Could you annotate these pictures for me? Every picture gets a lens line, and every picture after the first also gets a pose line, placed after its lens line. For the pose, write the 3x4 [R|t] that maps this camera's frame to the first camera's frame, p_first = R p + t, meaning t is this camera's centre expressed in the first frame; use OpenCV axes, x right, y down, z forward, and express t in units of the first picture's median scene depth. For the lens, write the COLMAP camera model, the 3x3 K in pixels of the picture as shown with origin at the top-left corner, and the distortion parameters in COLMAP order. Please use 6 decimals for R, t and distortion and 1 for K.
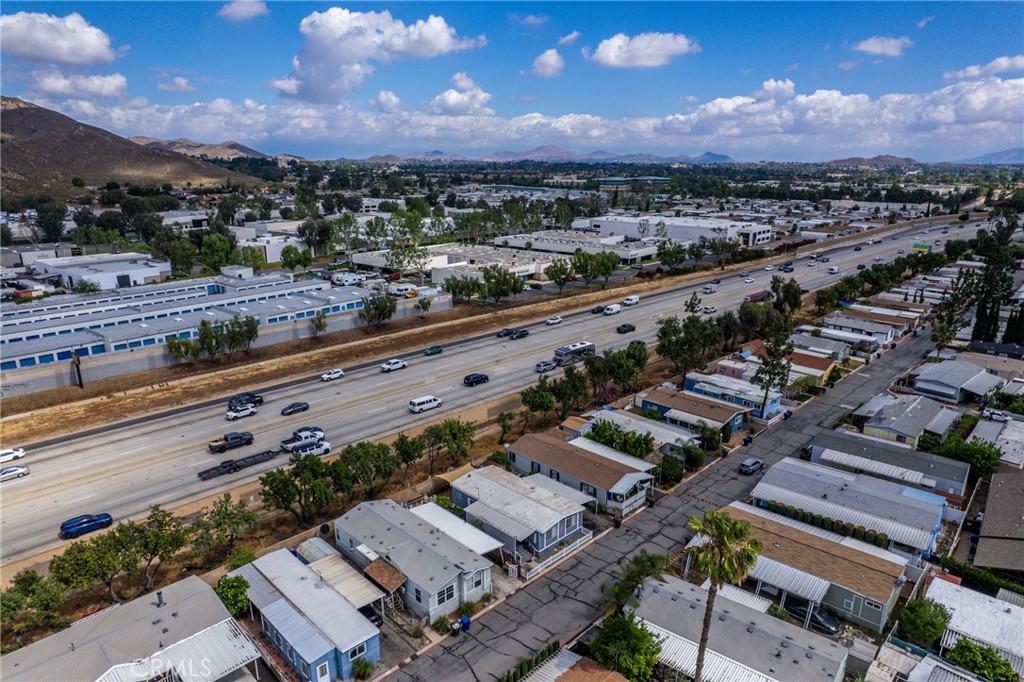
lens RADIAL K [[687.4, 0, 512.0], [0, 687.4, 341.0], [0, 0, 1]] dist [-0.006846, -0.001263]
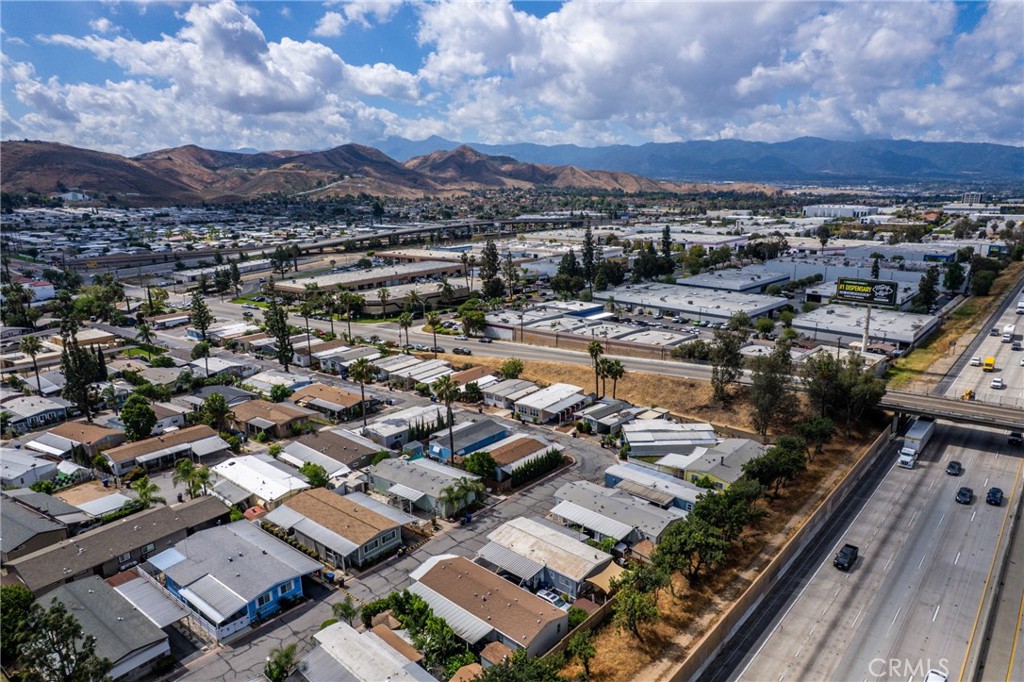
lens RADIAL K [[687.4, 0, 512.0], [0, 687.4, 341.0], [0, 0, 1]] dist [-0.006846, -0.001263]
pose [[-0.997386, -0.007422, -0.071882, 0.134859], [-0.041175, 0.875818, 0.480882, -0.564552], [0.059387, 0.482584, -0.873834, 1.681339]]
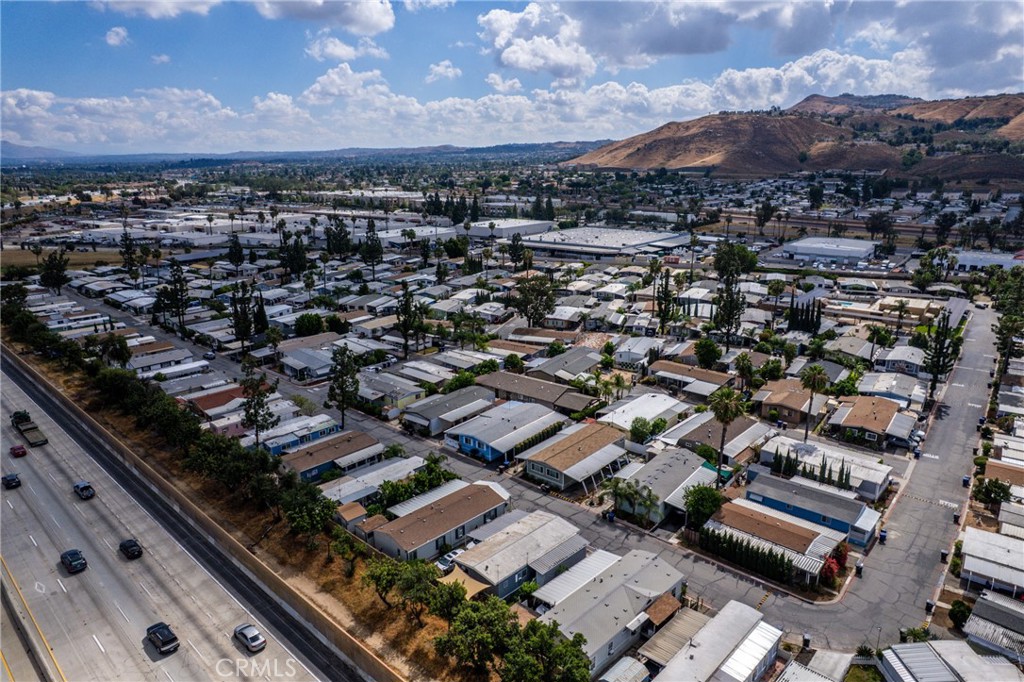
lens RADIAL K [[687.4, 0, 512.0], [0, 687.4, 341.0], [0, 0, 1]] dist [-0.006846, -0.001263]
pose [[-0.011120, -0.285167, 0.958413, -0.860311], [0.279850, 0.919283, 0.276771, -0.337996], [-0.959979, 0.271290, 0.069582, 0.786138]]
